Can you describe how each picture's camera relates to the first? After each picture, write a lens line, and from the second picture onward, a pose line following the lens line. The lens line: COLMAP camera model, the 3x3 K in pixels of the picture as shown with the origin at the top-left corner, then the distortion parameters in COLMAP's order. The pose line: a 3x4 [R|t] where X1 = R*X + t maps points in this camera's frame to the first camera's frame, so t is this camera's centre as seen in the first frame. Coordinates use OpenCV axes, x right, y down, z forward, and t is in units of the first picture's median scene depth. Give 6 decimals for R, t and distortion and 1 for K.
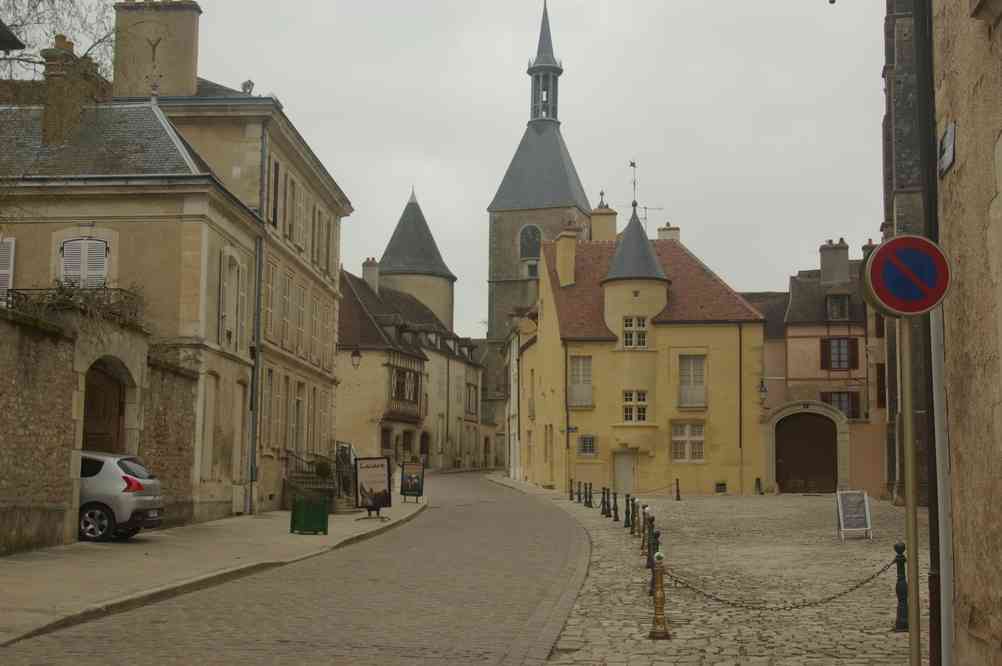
lens RADIAL K [[1325.4, 0, 501.0], [0, 1325.4, 333.0], [0, 0, 1]] dist [-0.014423, 0.018728]
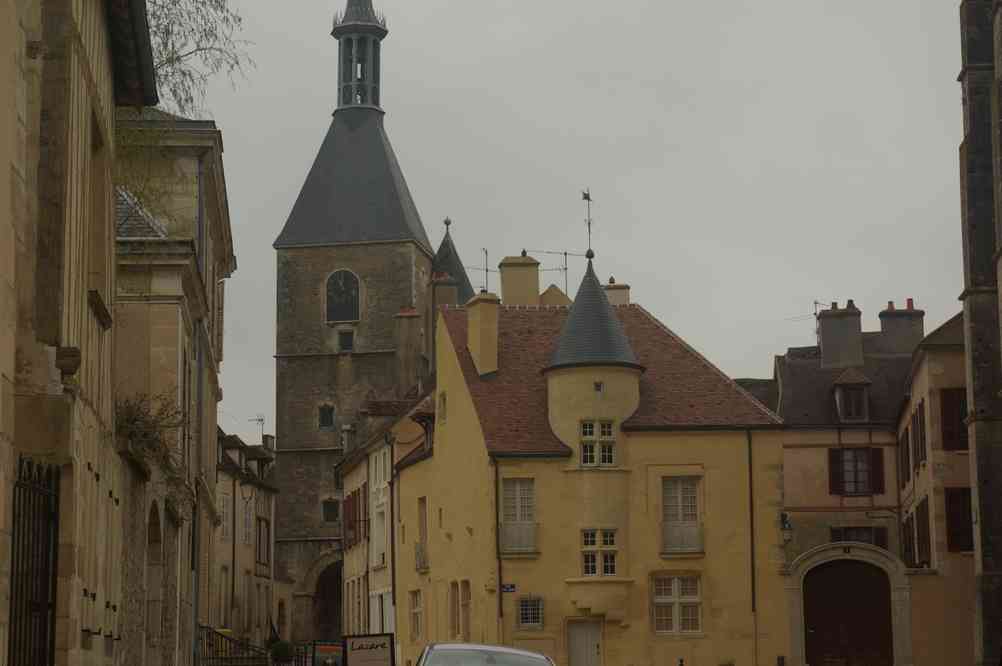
lens RADIAL K [[2122.5, 0, 501.0], [0, 2122.5, 333.0], [0, 0, 1]] dist [0.069197, 0.151925]
pose [[0.989629, 0.003899, 0.143591, -0.102345], [0.002578, 0.998988, -0.044900, -0.008104], [-0.143620, 0.044804, 0.988618, -0.072233]]
